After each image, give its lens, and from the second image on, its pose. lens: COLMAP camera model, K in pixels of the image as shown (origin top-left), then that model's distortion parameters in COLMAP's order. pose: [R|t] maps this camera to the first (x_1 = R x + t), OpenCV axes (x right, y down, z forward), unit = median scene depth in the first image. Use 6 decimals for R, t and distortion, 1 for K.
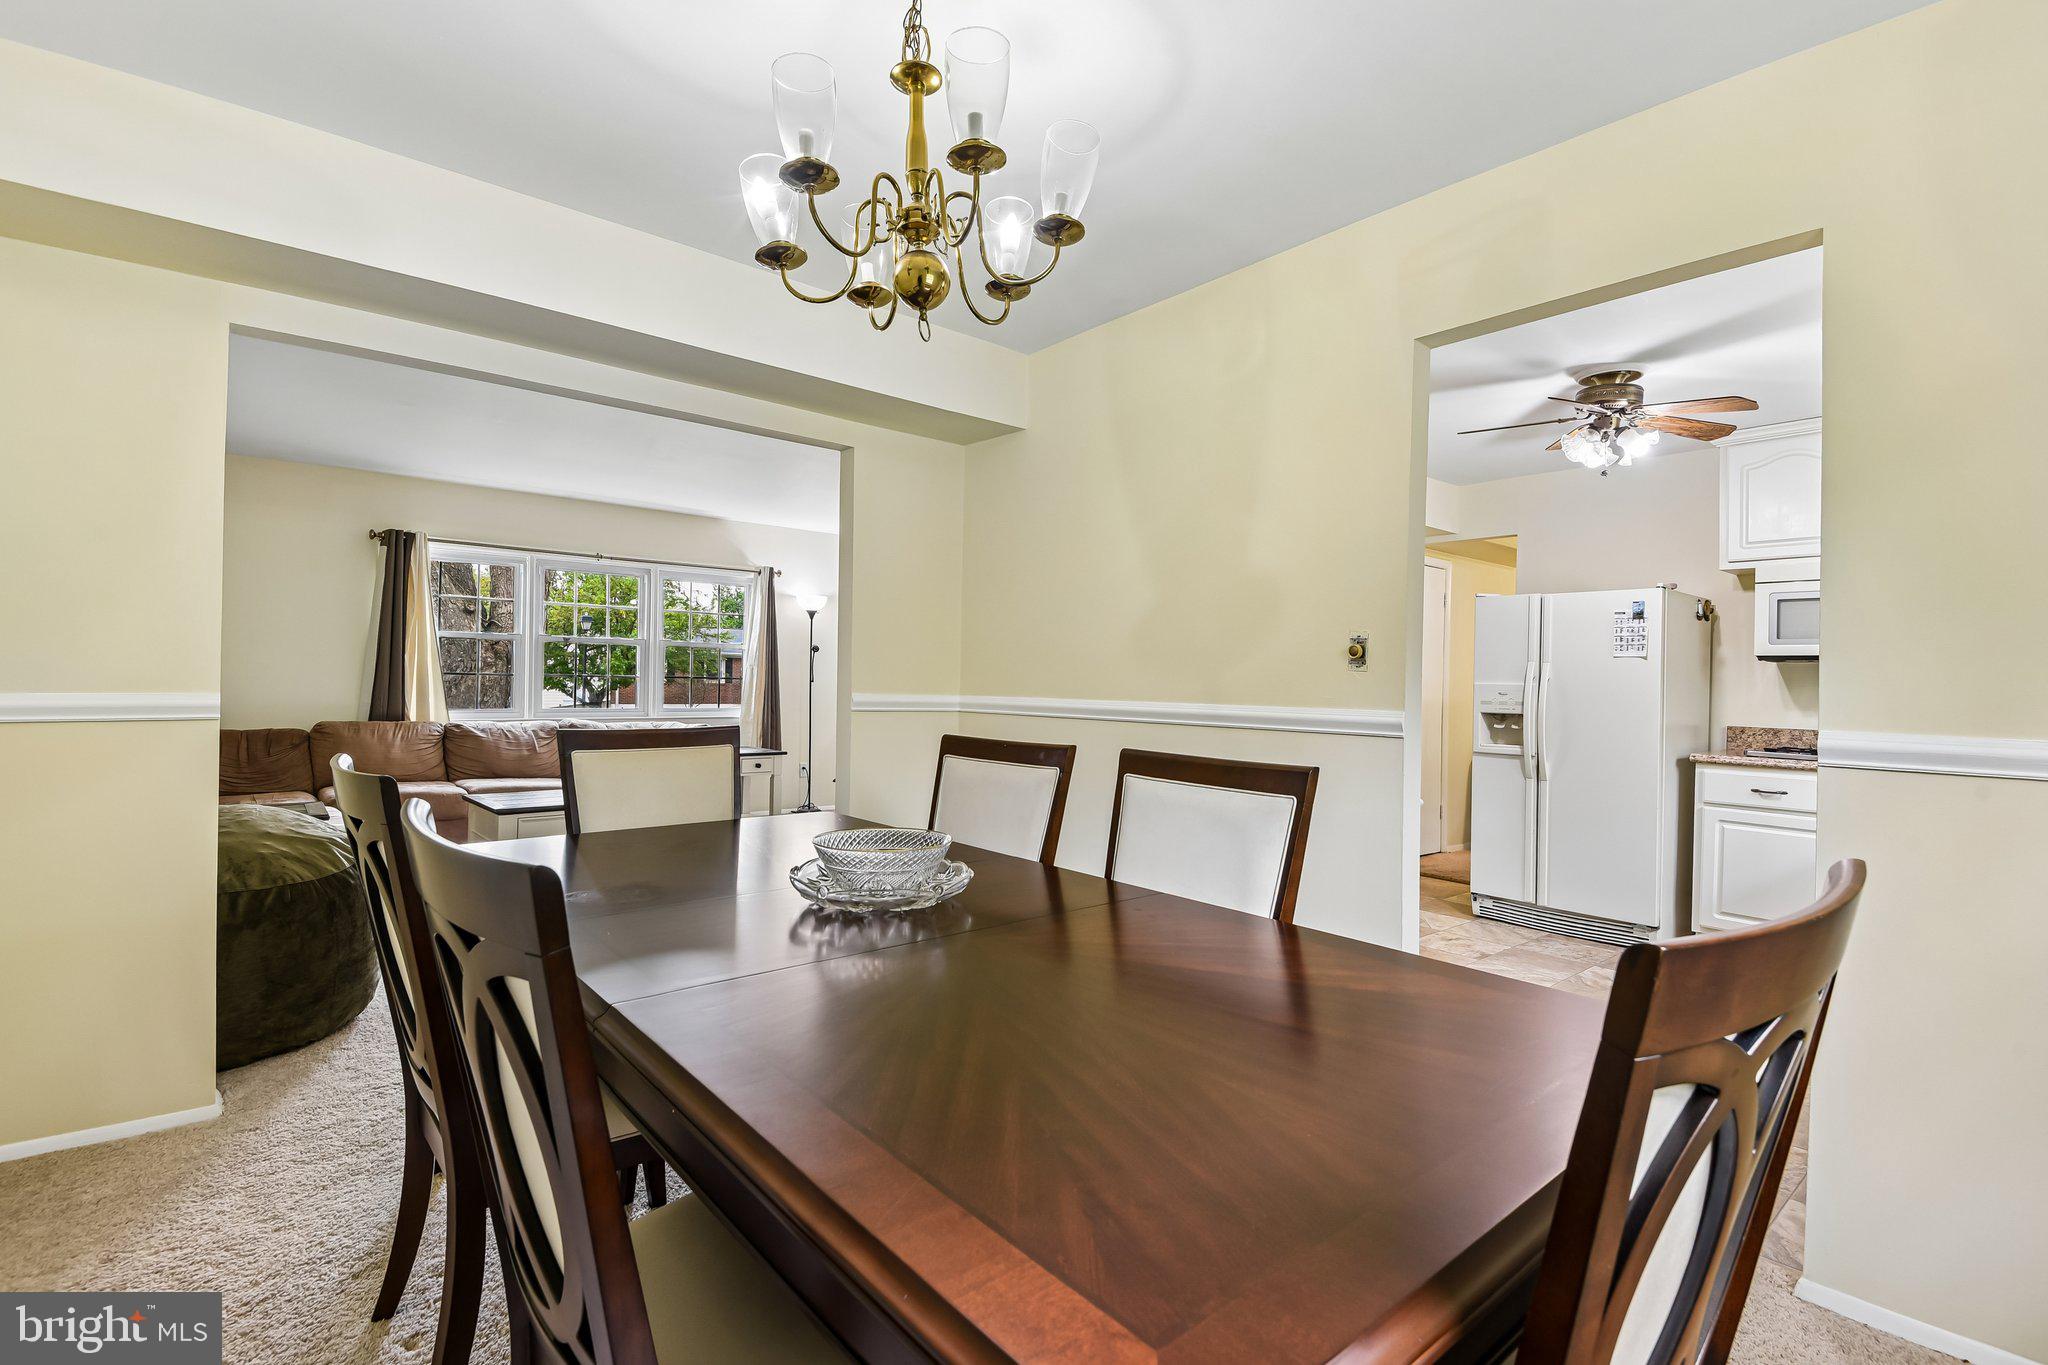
lens RADIAL K [[926.3, 0, 1025.1], [0, 926.3, 678.3], [0, 0, 1]] dist [0.031321, -0.026458]
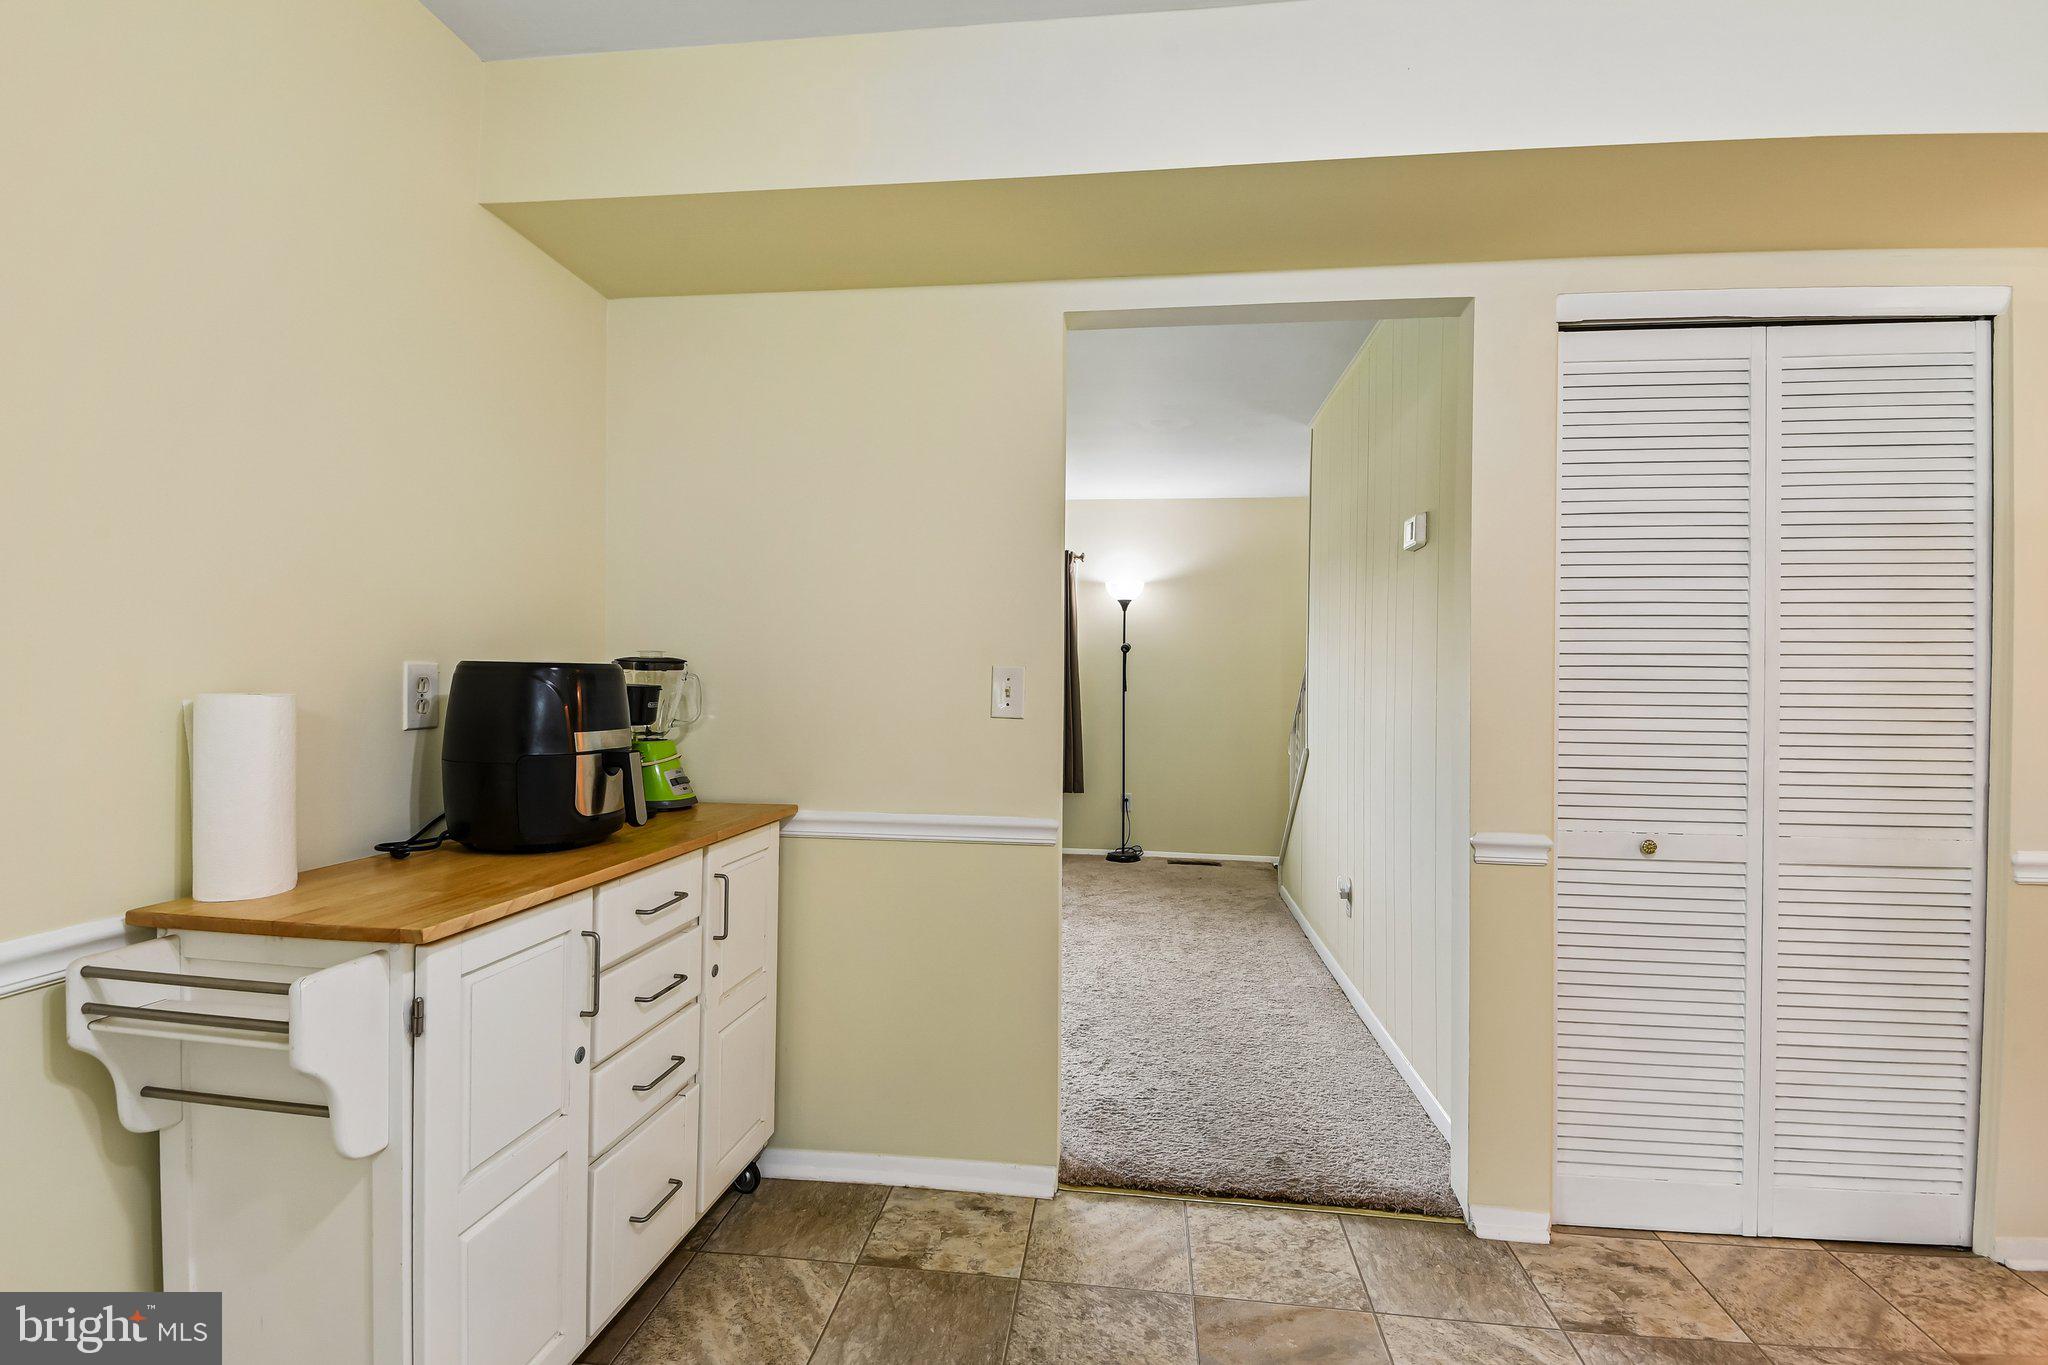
lens RADIAL K [[926.3, 0, 1058.7], [0, 926.3, 684.9], [0, 0, 1]] dist [0.031321, -0.026458]
pose [[0.686266, -0.008022, -0.727307, 0.567100], [0.001102, 0.999949, -0.009990, 0.012000], [0.727350, 0.006055, 0.686240, 0.796665]]
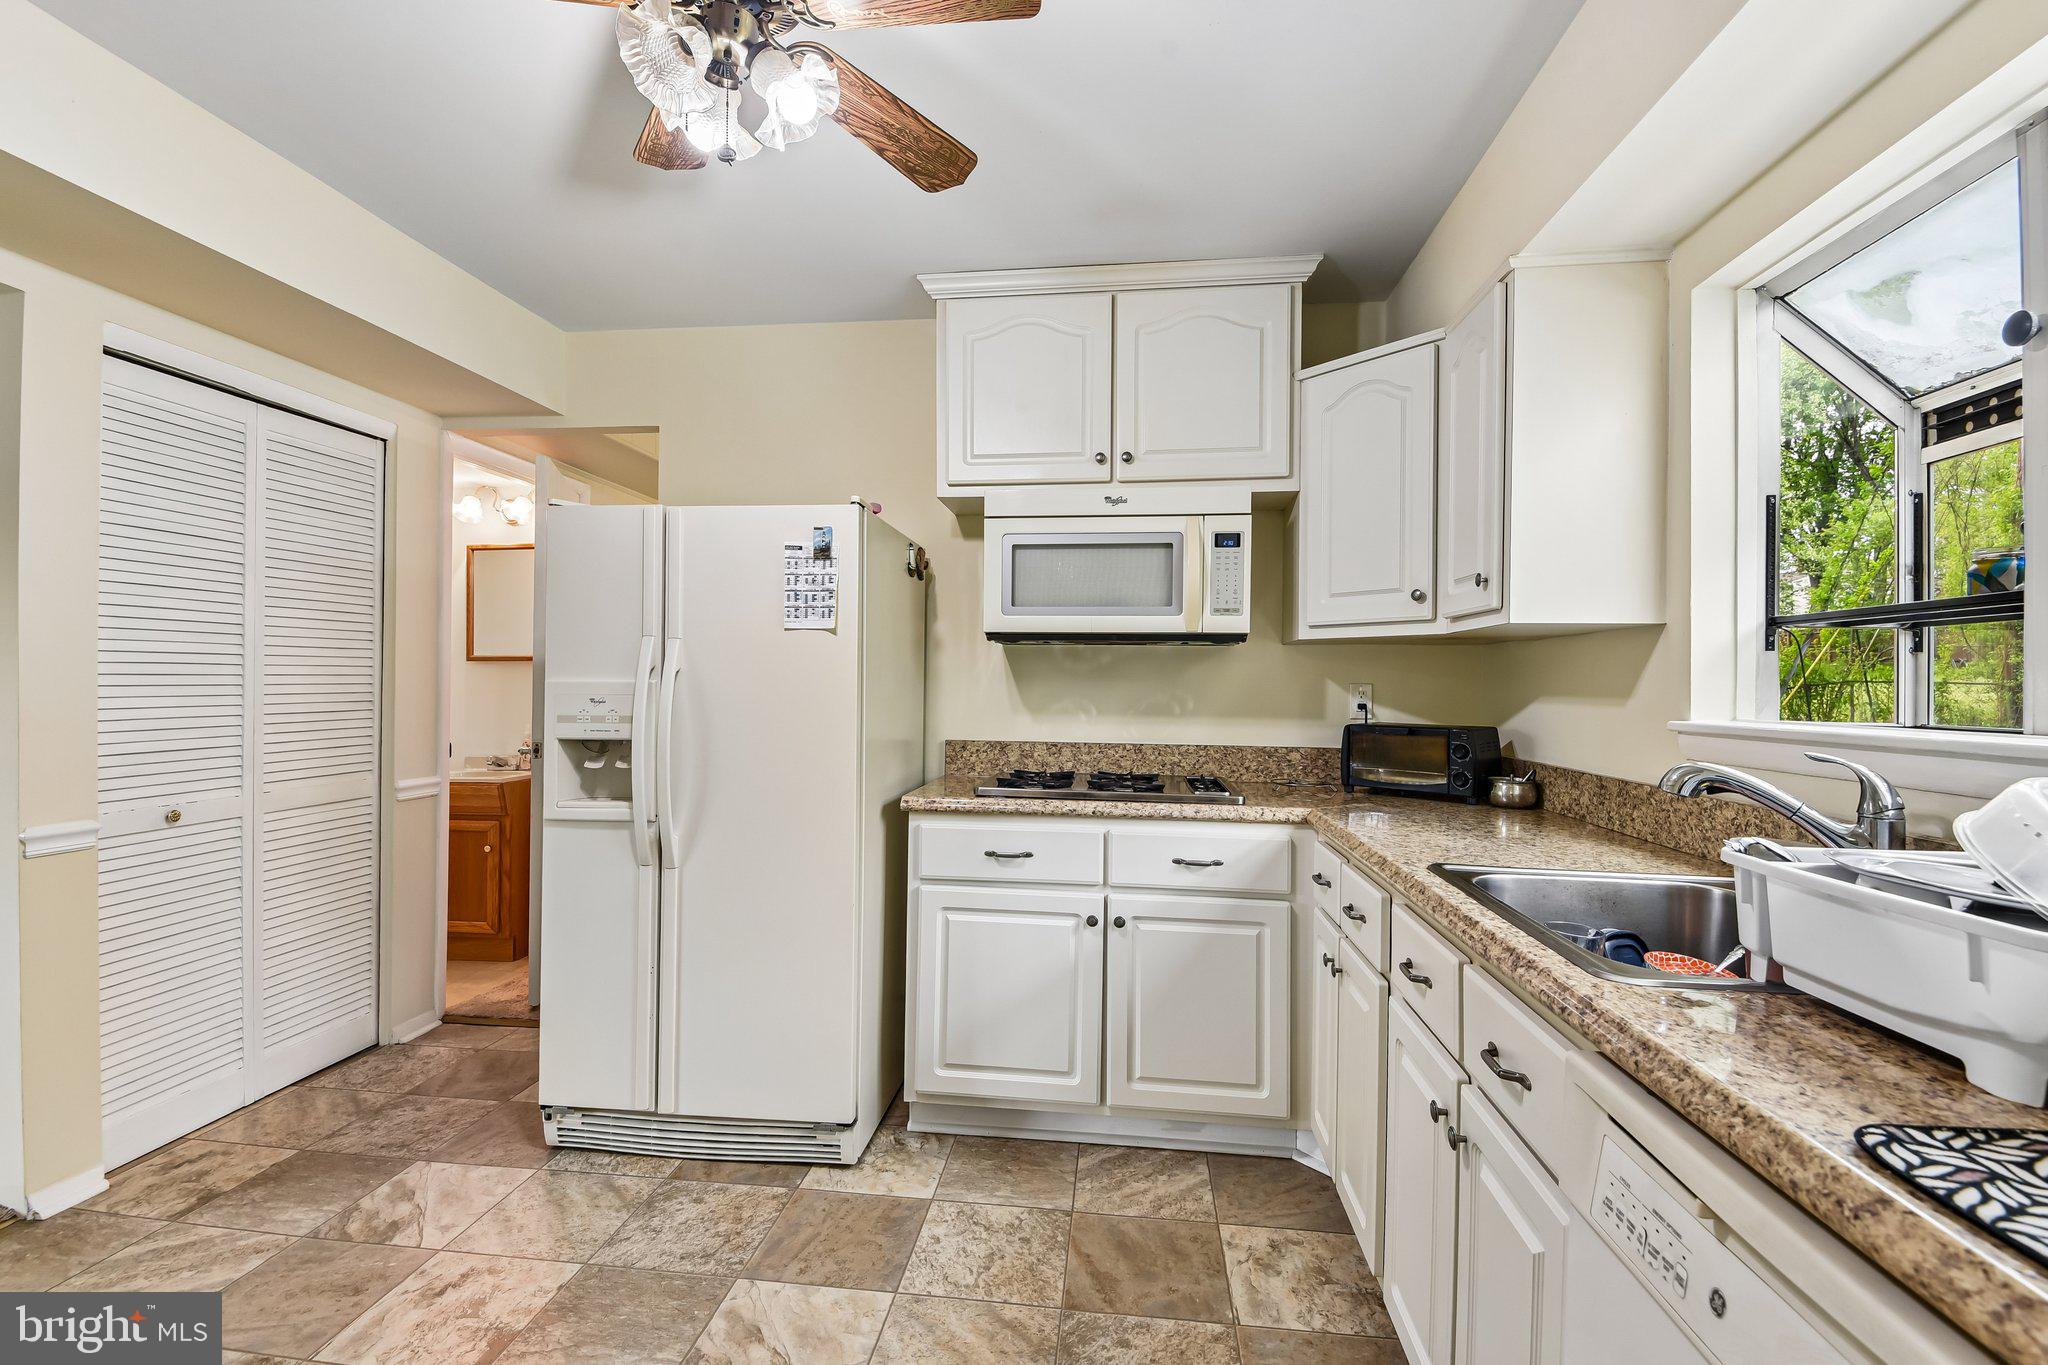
lens RADIAL K [[926.3, 0, 1022.2], [0, 926.3, 673.1], [0, 0, 1]] dist [0.031321, -0.026458]
pose [[0.727309, -0.006614, 0.686278, 0.344153], [0.005049, 0.999978, 0.004287, 0.000751], [-0.686291, 0.000347, 0.727327, 0.491020]]
